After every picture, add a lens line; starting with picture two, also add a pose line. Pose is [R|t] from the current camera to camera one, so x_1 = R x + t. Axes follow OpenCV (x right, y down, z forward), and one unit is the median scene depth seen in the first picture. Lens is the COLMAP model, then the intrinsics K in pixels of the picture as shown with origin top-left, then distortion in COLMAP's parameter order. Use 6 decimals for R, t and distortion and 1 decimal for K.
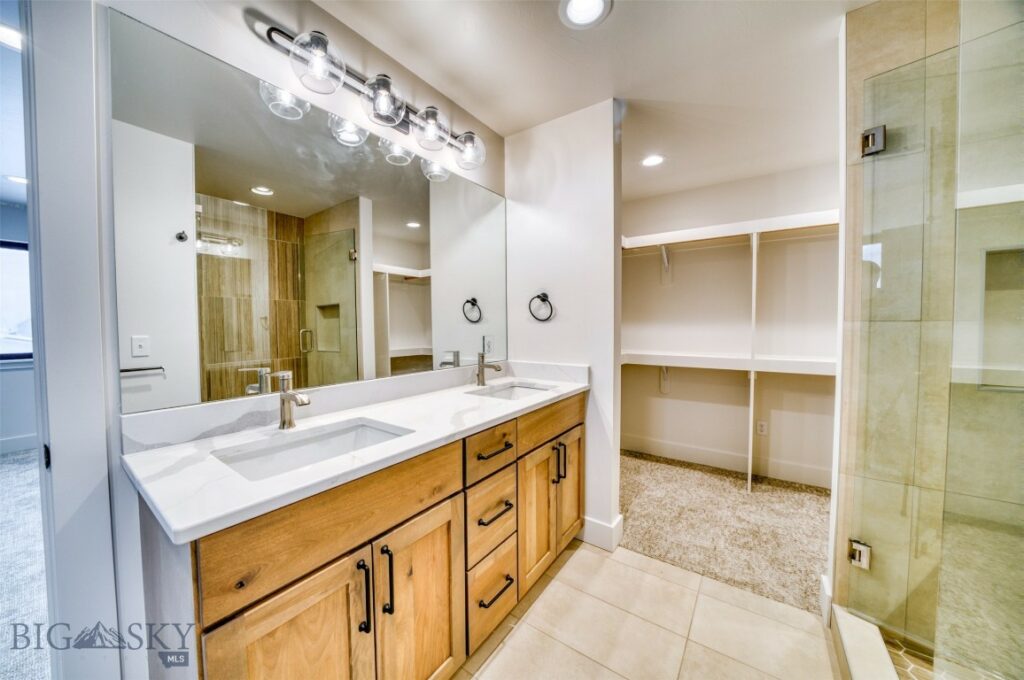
lens RADIAL K [[355.7, 0, 512.0], [0, 355.7, 340.0], [0, 0, 1]] dist [-0.014232, 0.000052]
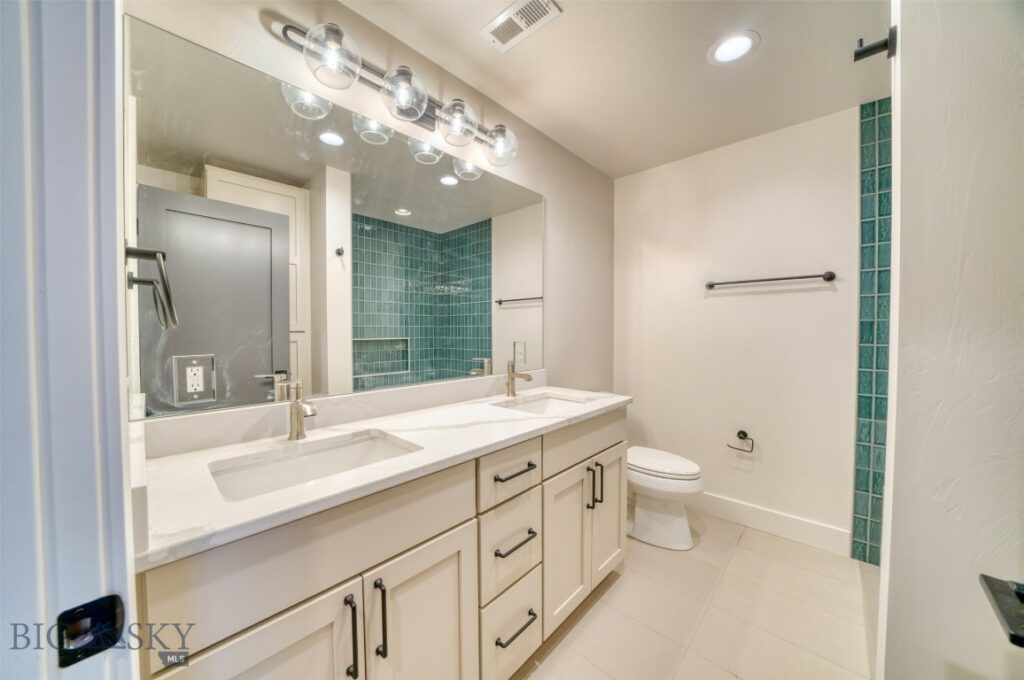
lens RADIAL K [[357.6, 0, 526.6], [0, 357.6, 340.9], [0, 0, 1]] dist [-0.025012, -0.000071]
pose [[0.993689, 0.004343, -0.112084, 0.074228], [-0.005861, 0.999896, -0.013213, -0.004774], [0.112015, 0.013786, 0.993611, 0.106068]]
